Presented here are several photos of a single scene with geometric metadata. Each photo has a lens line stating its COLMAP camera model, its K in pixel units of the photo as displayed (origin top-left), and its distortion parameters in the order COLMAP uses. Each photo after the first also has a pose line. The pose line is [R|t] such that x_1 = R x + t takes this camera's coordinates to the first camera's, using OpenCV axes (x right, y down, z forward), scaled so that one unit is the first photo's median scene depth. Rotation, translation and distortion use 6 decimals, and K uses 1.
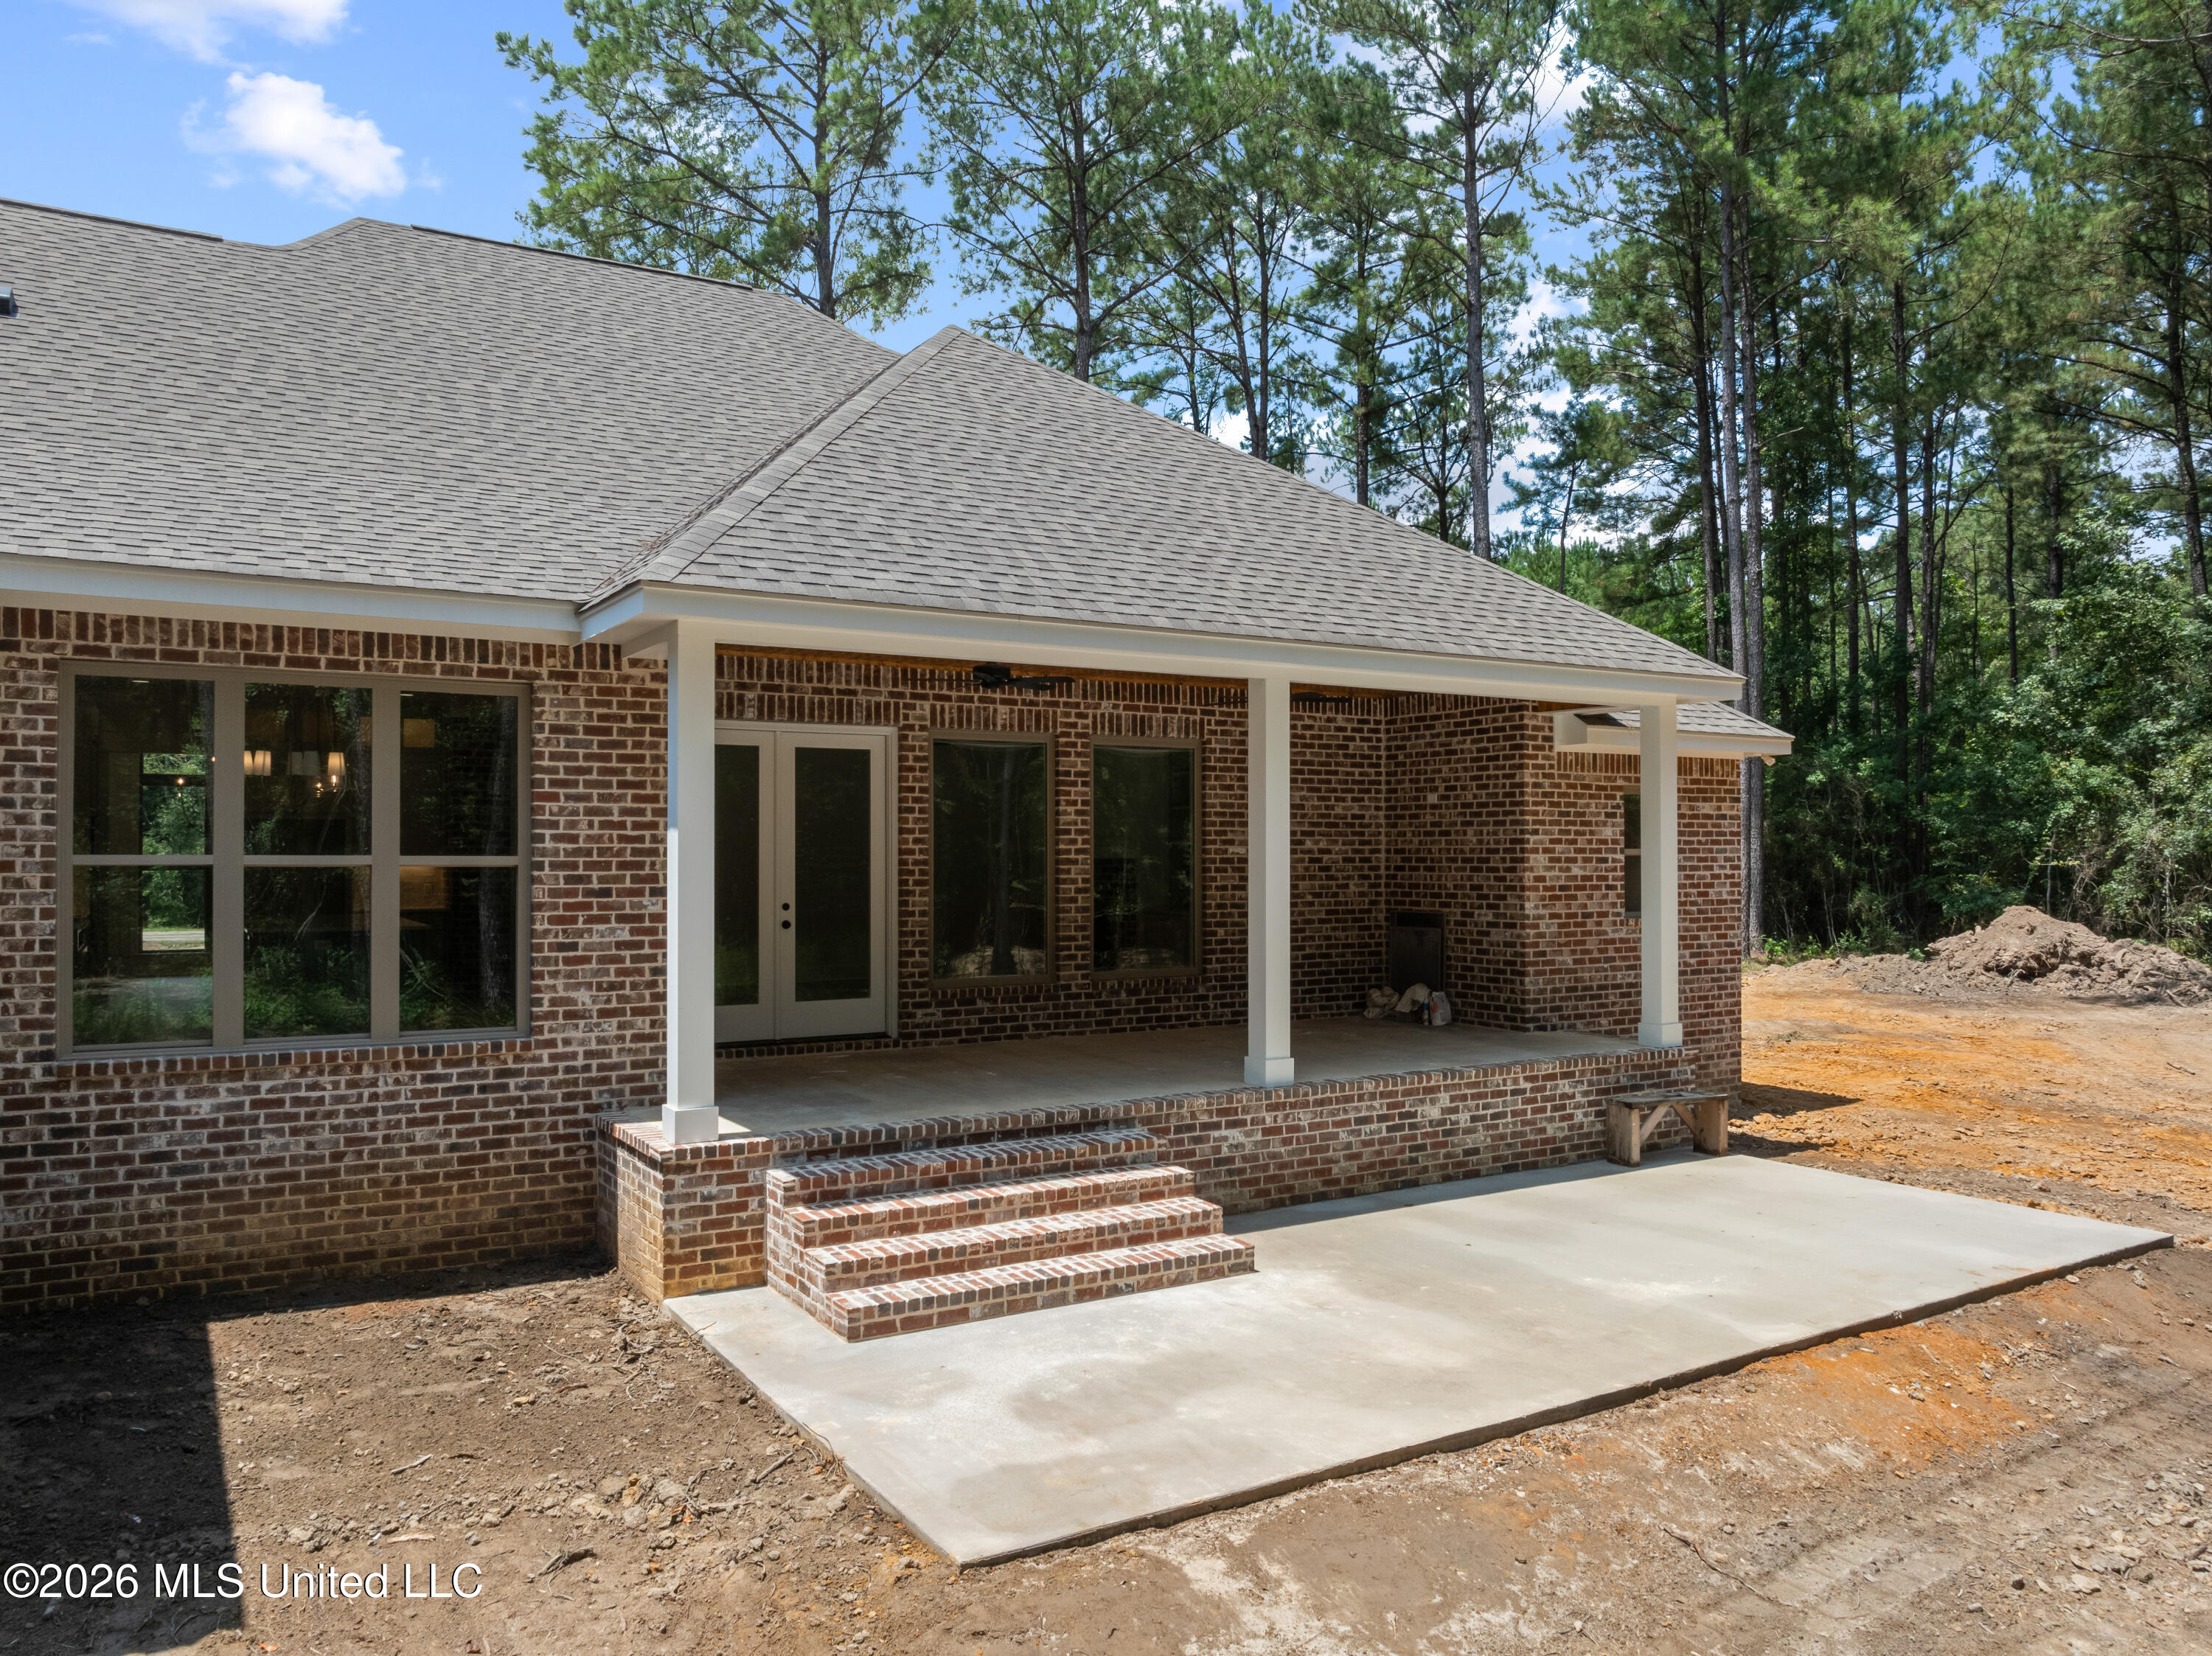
lens RADIAL K [[1571.2, 0, 1110.4], [0, 1571.2, 828.3], [0, 0, 1]] dist [-0.050995, 0.020768]
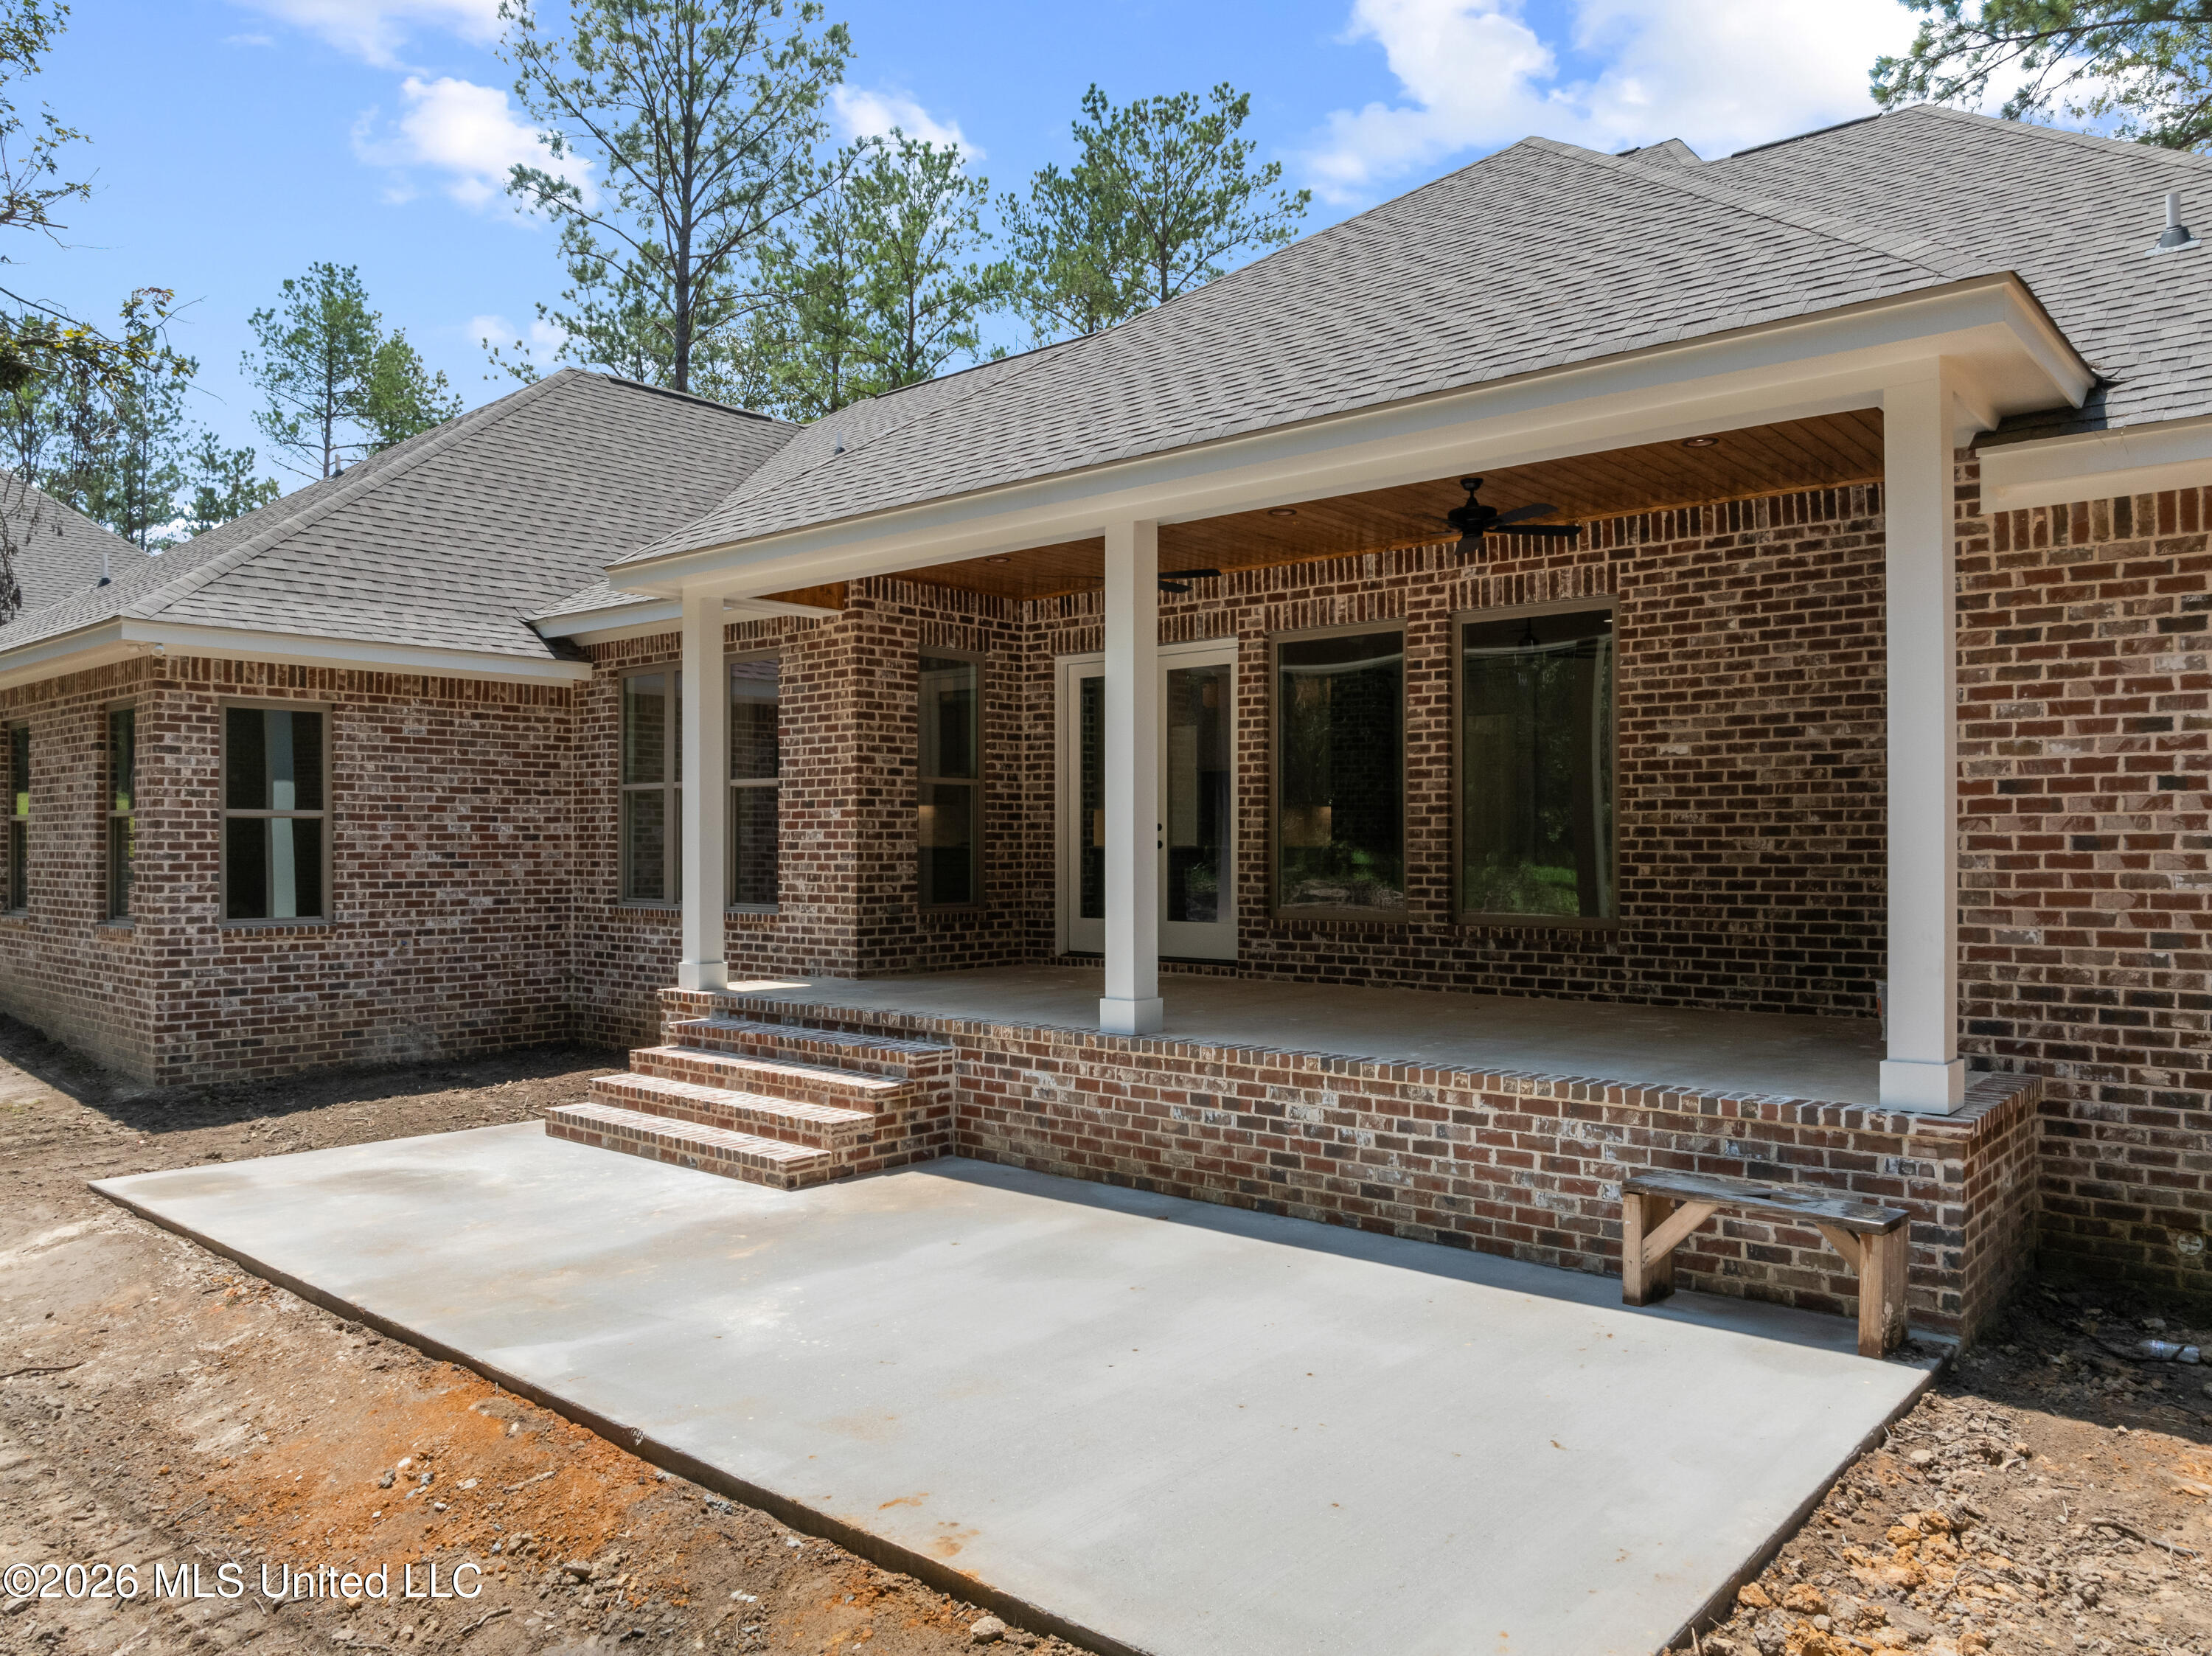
lens RADIAL K [[1571.2, 0, 1127.2], [0, 1571.2, 842.4], [0, 0, 1]] dist [-0.050995, 0.020768]
pose [[0.310380, -0.002094, -0.950610, 0.681190], [0.016627, 0.999857, 0.003227, 0.050666], [0.950467, -0.016807, 0.310370, 0.594469]]
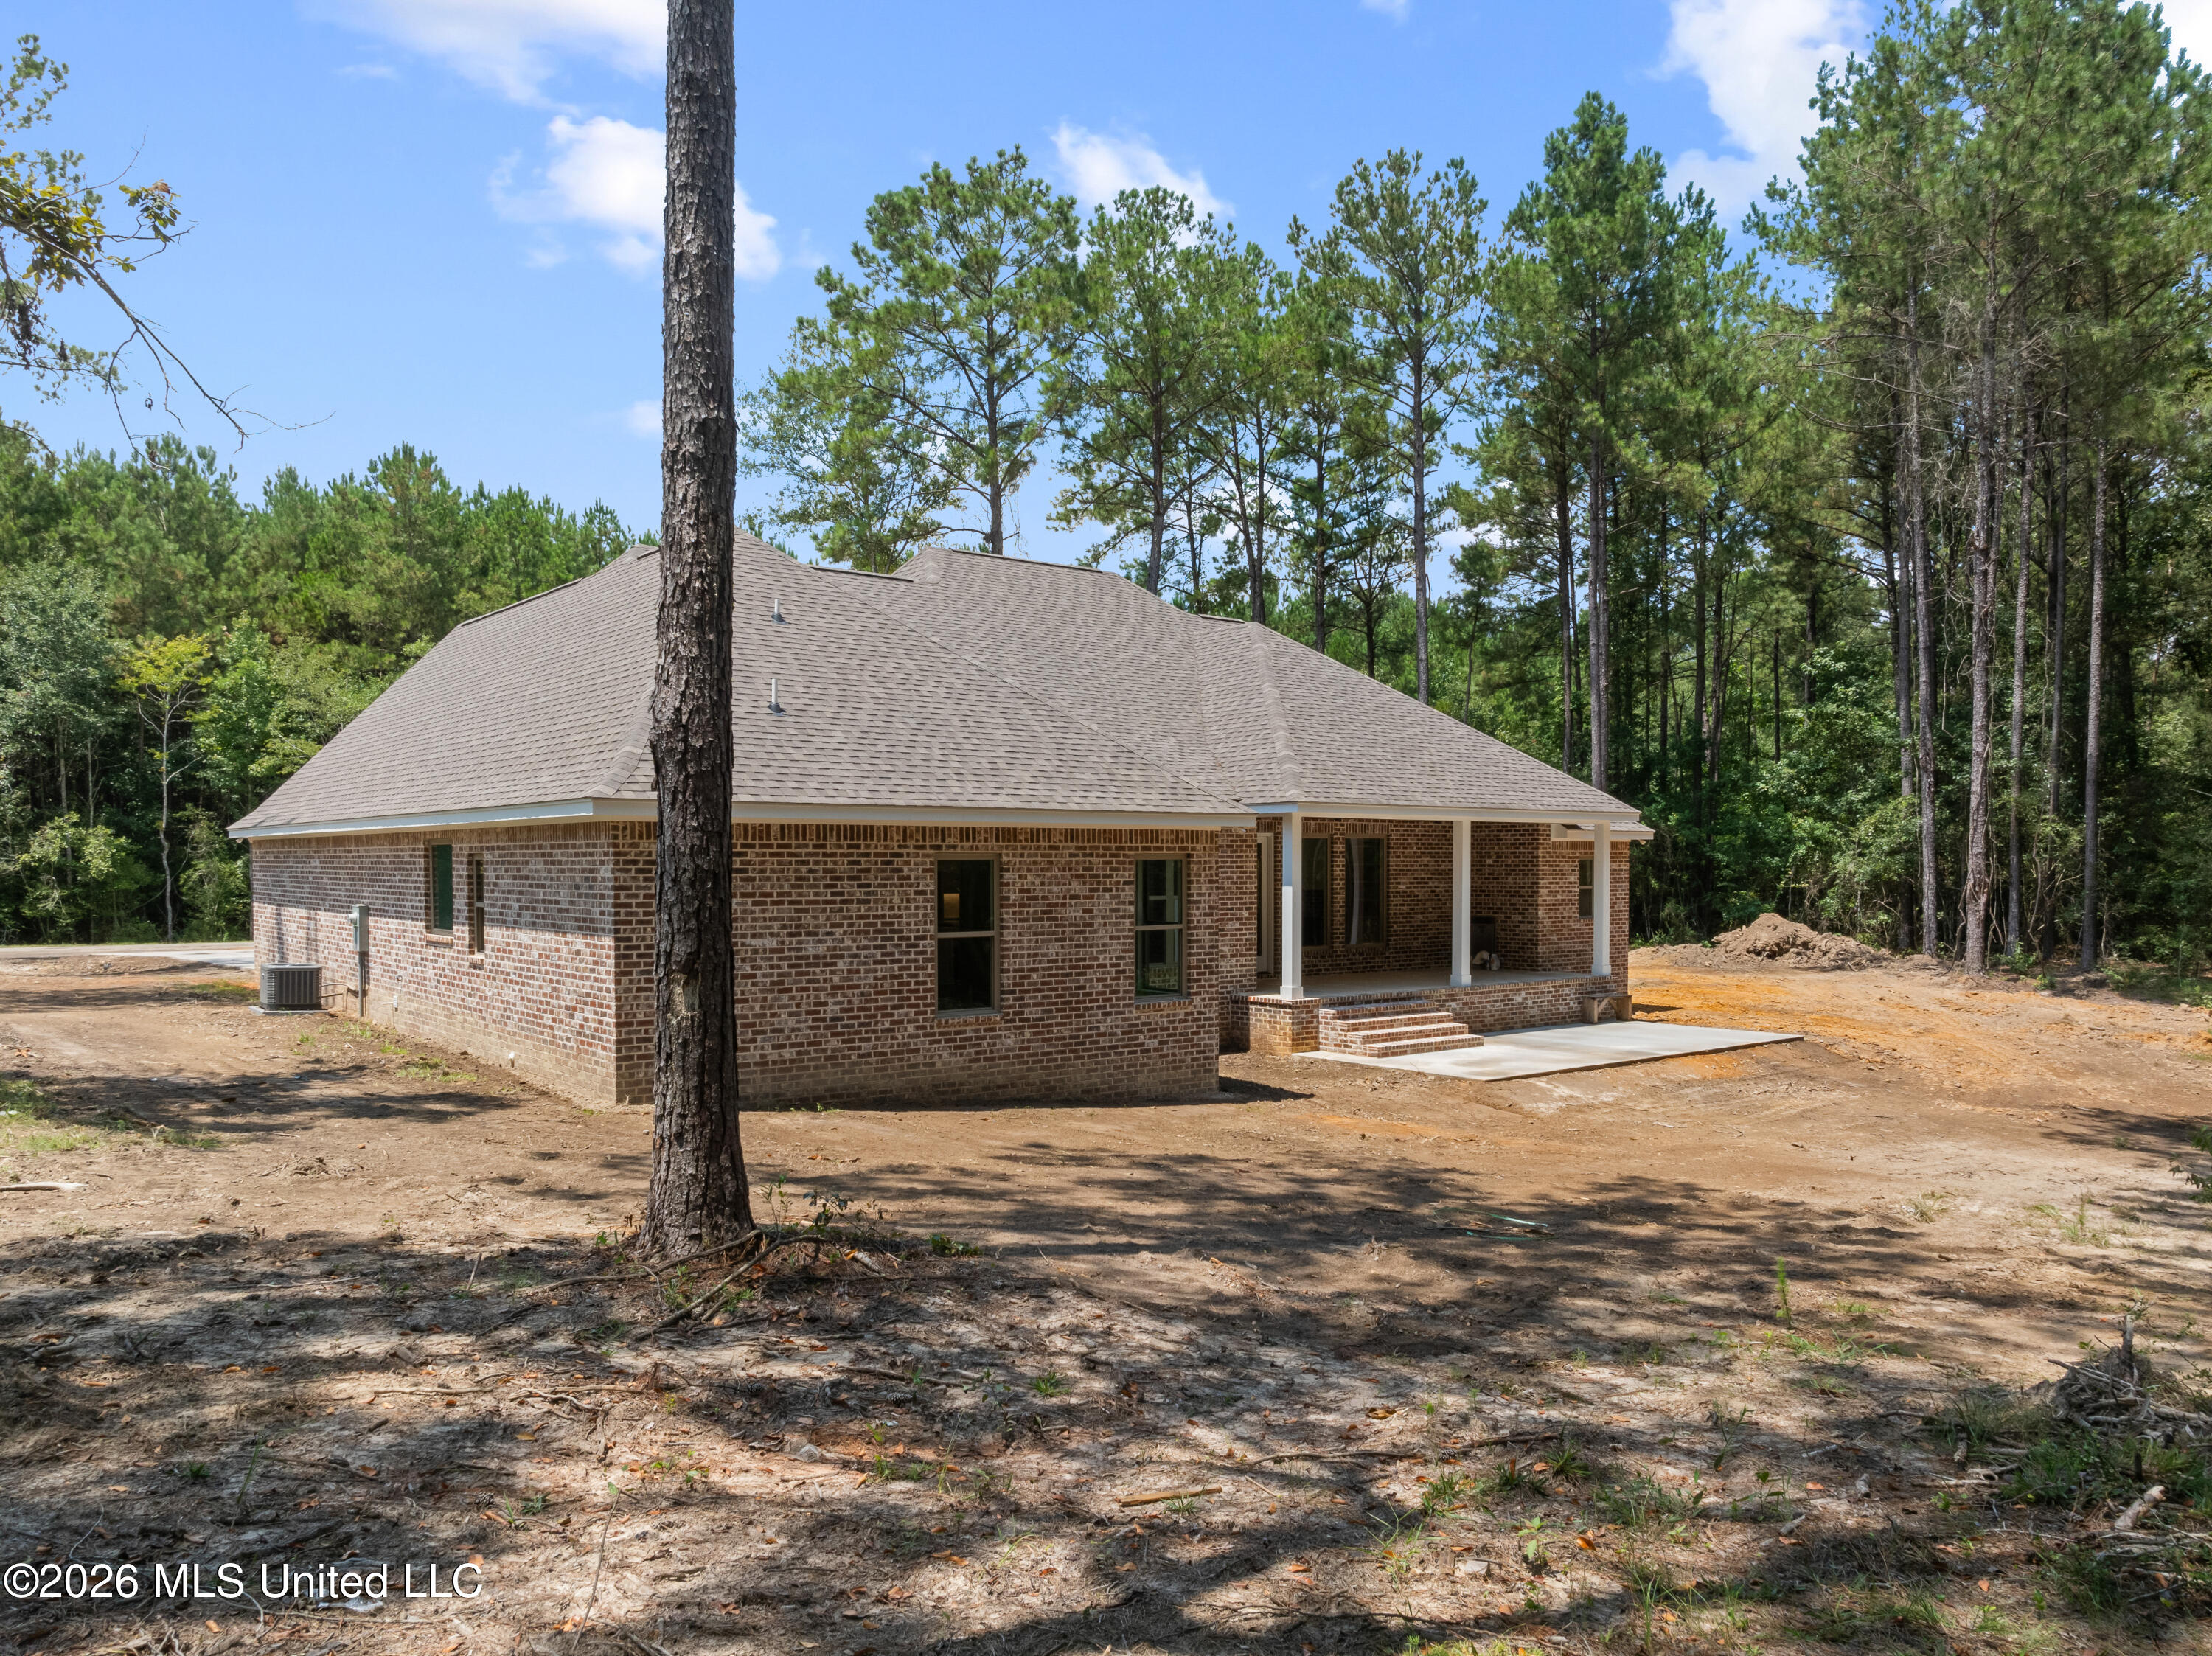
lens RADIAL K [[1571.2, 0, 1098.1], [0, 1571.2, 909.2], [0, 0, 1]] dist [-0.050995, 0.020768]
pose [[0.993811, -0.003171, 0.111041, -0.582233], [-0.001926, 0.998950, 0.045762, -0.054016], [-0.111070, -0.045693, 0.992762, -1.083216]]
